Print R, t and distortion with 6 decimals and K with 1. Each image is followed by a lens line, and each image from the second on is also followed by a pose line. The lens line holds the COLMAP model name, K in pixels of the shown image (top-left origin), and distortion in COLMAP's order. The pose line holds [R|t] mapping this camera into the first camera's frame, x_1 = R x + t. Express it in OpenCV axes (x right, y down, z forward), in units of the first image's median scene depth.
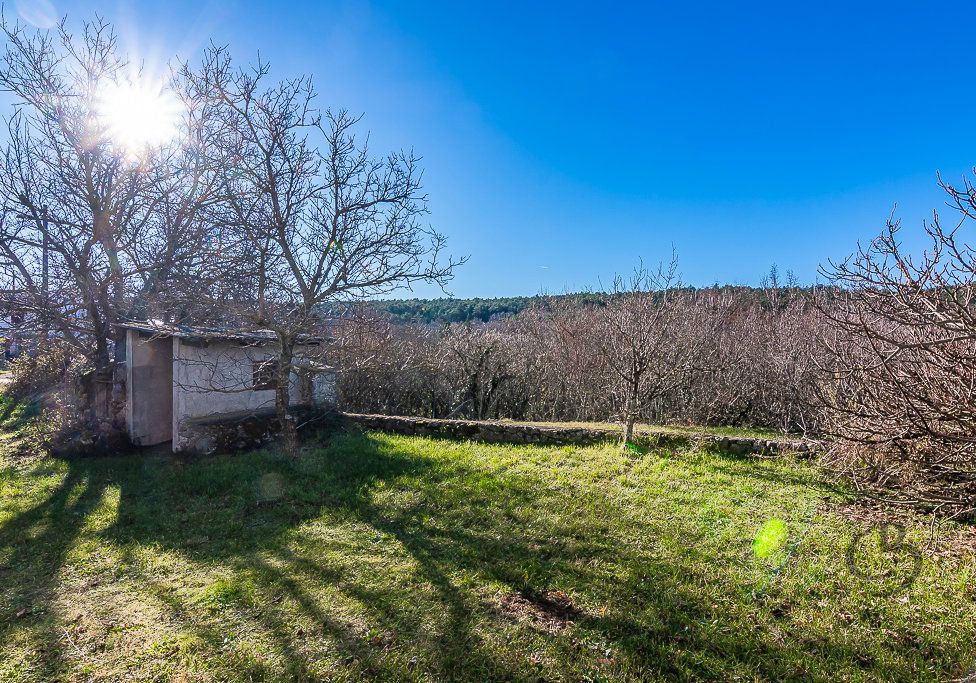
lens RADIAL K [[490.3, 0, 482.1], [0, 490.3, 344.0], [0, 0, 1]] dist [-0.000498, 0.000955]
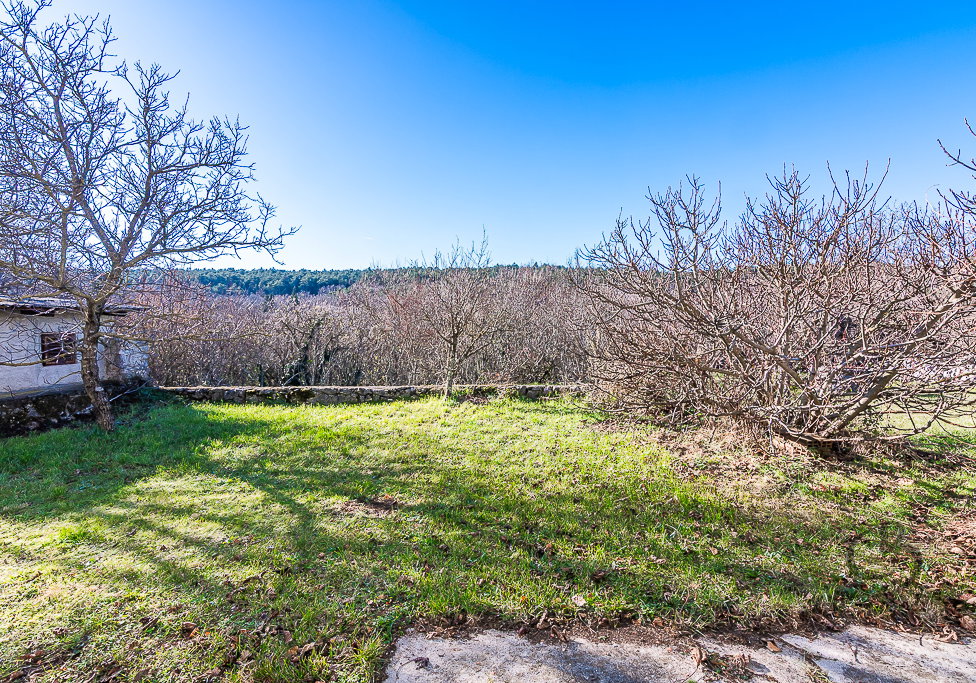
lens RADIAL K [[490.3, 0, 484.0], [0, 490.3, 343.8], [0, 0, 1]] dist [-0.000498, 0.000955]
pose [[0.942978, -0.023578, 0.332019, -0.009862], [0.006213, 0.998561, 0.053267, 0.016867], [-0.332797, -0.048167, 0.941767, -0.129344]]
